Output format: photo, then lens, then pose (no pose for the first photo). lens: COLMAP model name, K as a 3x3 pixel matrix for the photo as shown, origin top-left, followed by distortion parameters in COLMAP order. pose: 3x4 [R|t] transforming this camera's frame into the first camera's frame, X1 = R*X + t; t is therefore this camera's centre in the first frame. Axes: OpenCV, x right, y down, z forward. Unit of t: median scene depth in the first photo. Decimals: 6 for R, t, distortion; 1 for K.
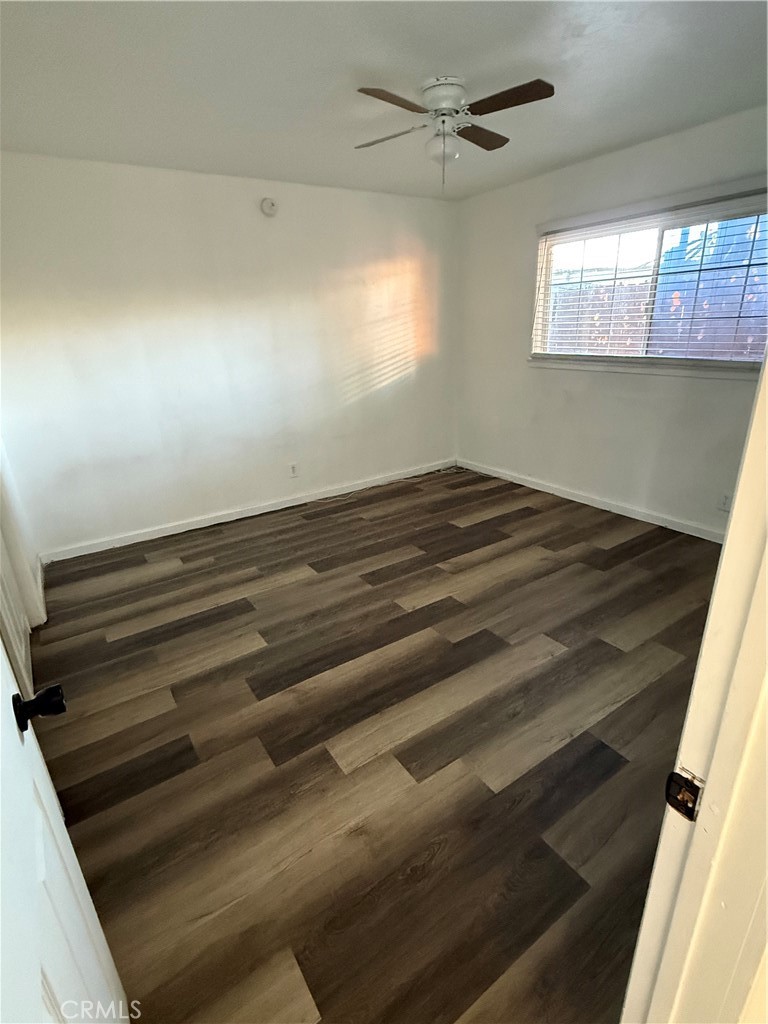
lens RADIAL K [[508.7, 0, 383.5], [0, 508.7, 512.8], [0, 0, 1]] dist [0.001714, -0.000104]
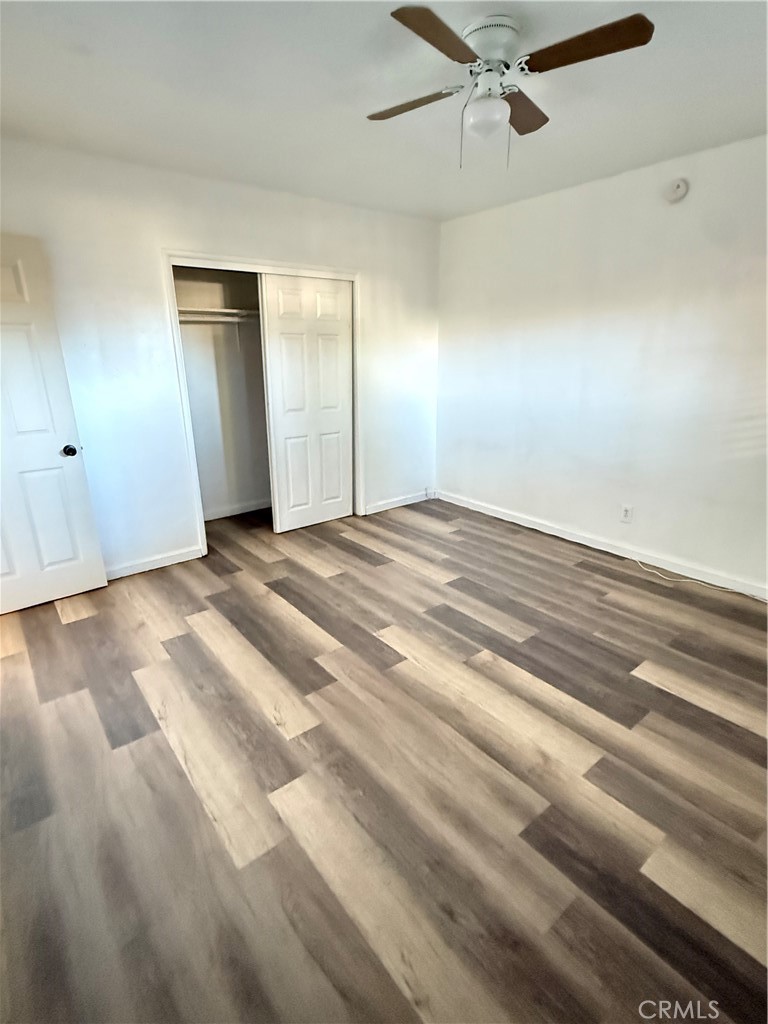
lens RADIAL K [[508.7, 0, 378.3], [0, 508.7, 509.8], [0, 0, 1]] dist [0.001714, -0.000104]
pose [[0.076854, 0.338711, -0.937746, 0.731230], [-0.344647, 0.891575, 0.293788, -0.253132], [0.935581, 0.300613, 0.185257, 0.630535]]
